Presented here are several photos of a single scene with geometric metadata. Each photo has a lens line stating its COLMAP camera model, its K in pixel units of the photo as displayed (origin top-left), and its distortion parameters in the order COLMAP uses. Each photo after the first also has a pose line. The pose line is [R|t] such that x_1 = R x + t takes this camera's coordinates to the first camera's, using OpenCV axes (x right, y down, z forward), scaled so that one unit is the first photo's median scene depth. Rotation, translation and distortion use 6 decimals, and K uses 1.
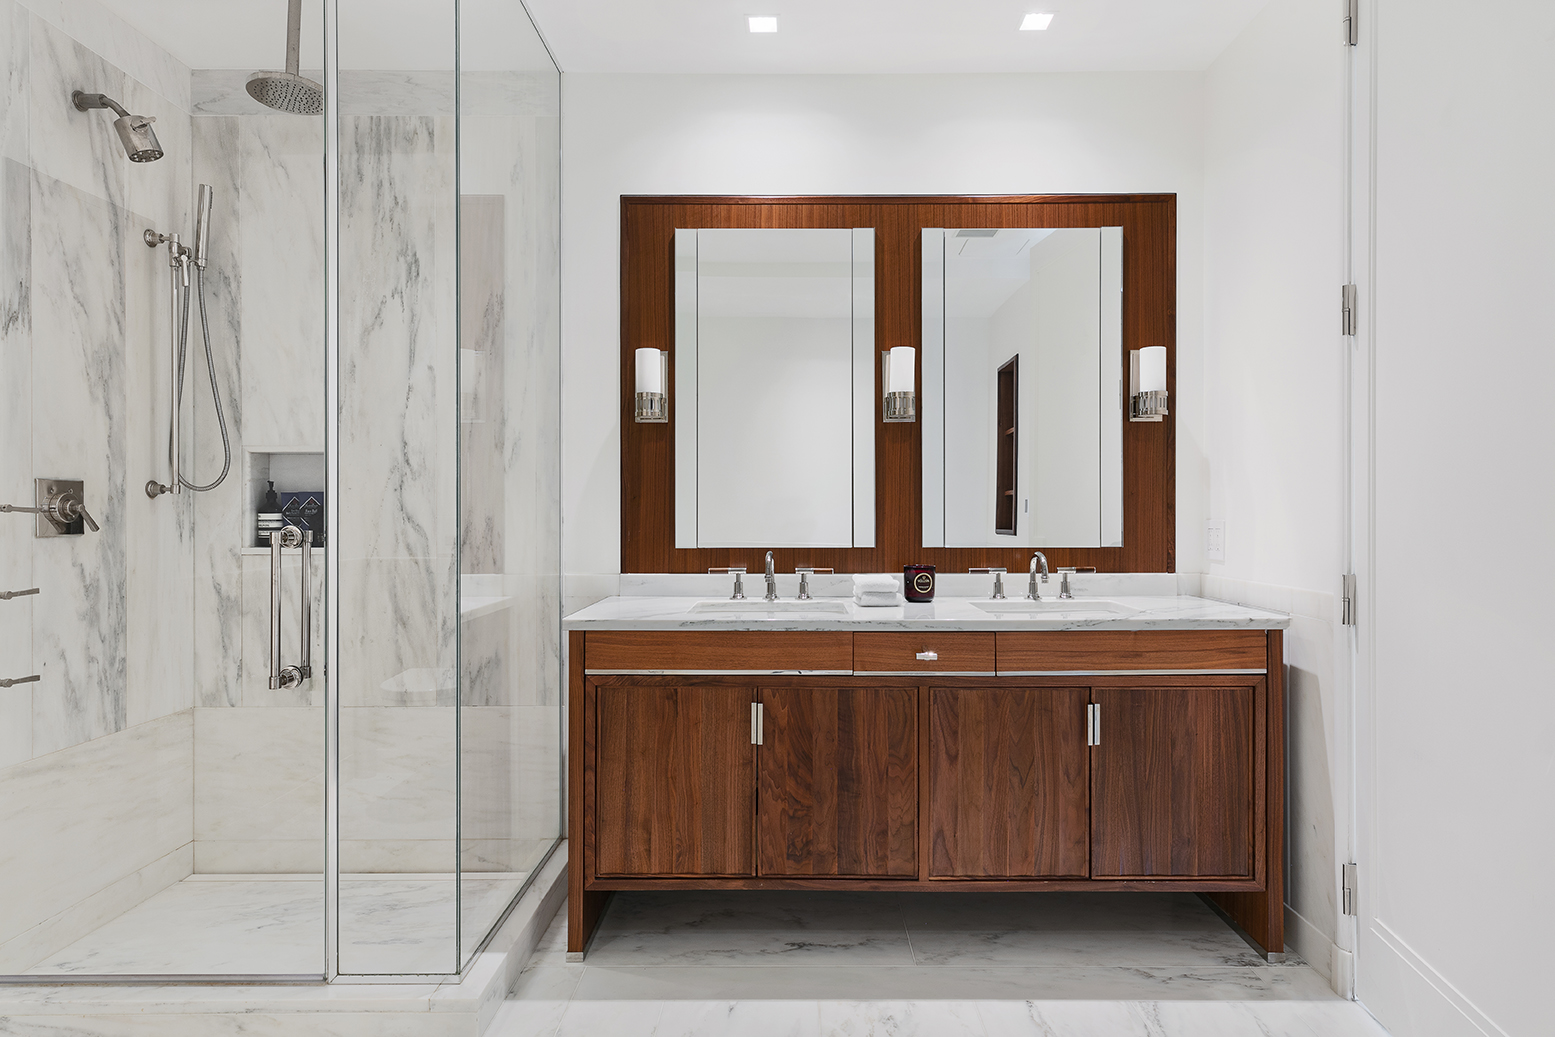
lens RADIAL K [[909.6, 0, 780.8], [0, 909.6, 515.0], [0, 0, 1]] dist [0.007424, 0.001151]
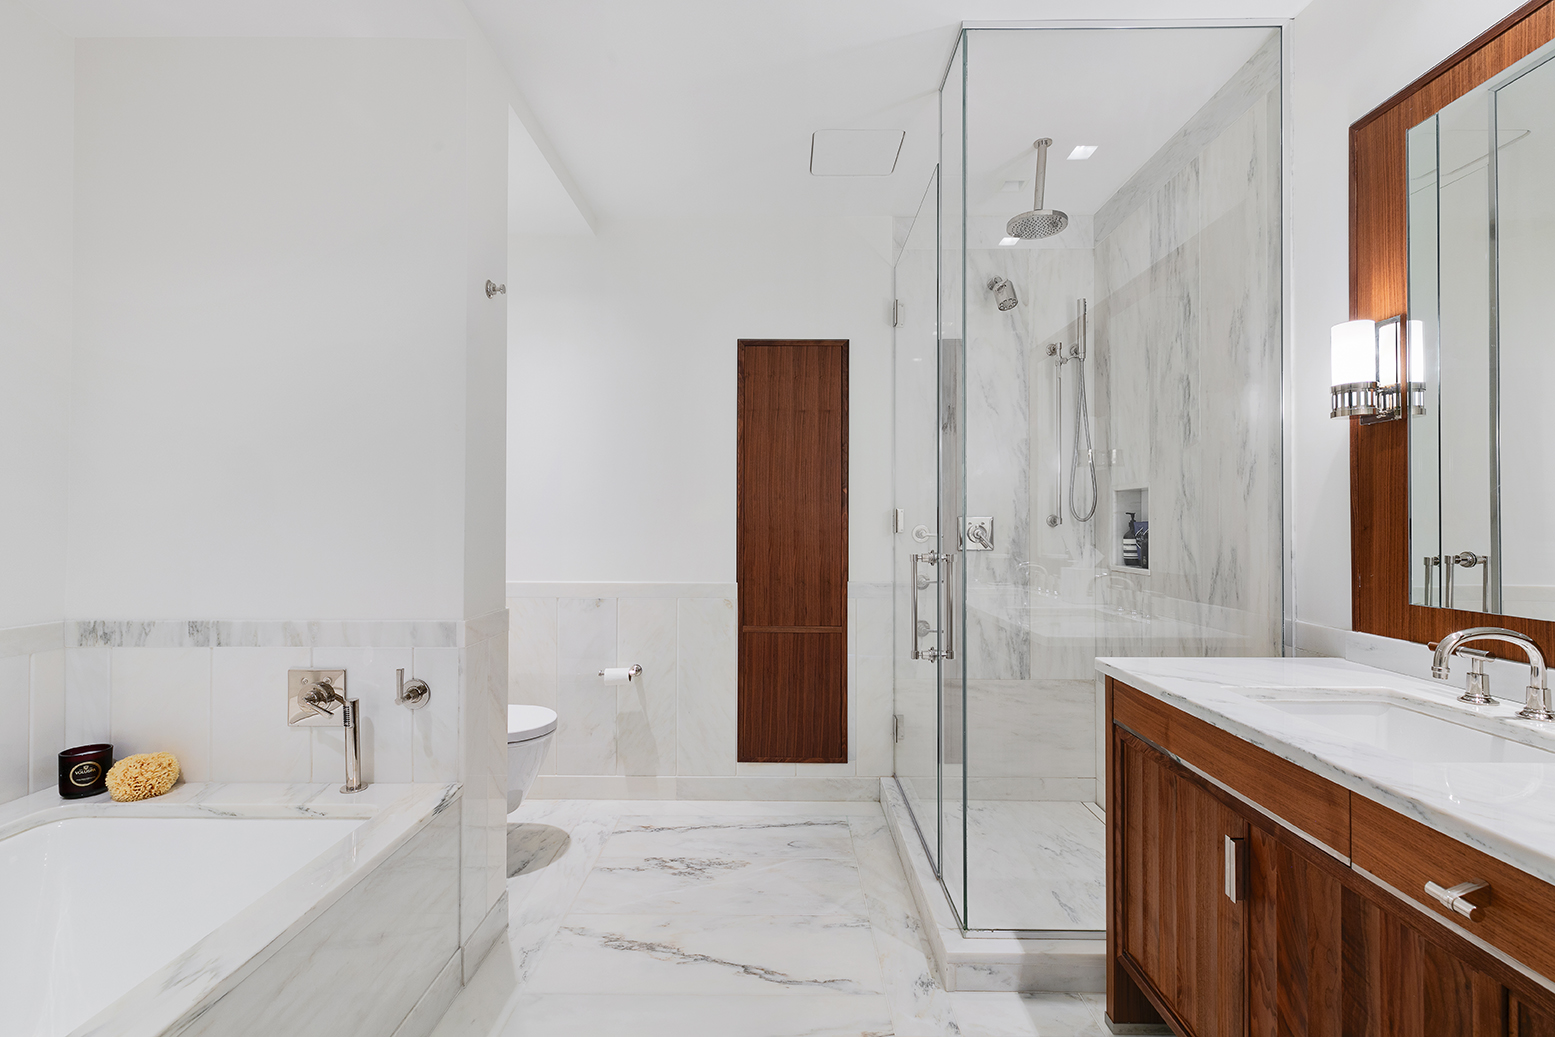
lens RADIAL K [[696.0, 0, 779.3], [0, 696.0, 515.8], [0, 0, 1]] dist [-0.000908, -0.000690]
pose [[-0.017793, -0.010996, -0.999781, 0.449904], [-0.005522, 0.999925, -0.010899, -0.022779], [0.999826, 0.005327, -0.017853, 0.606433]]
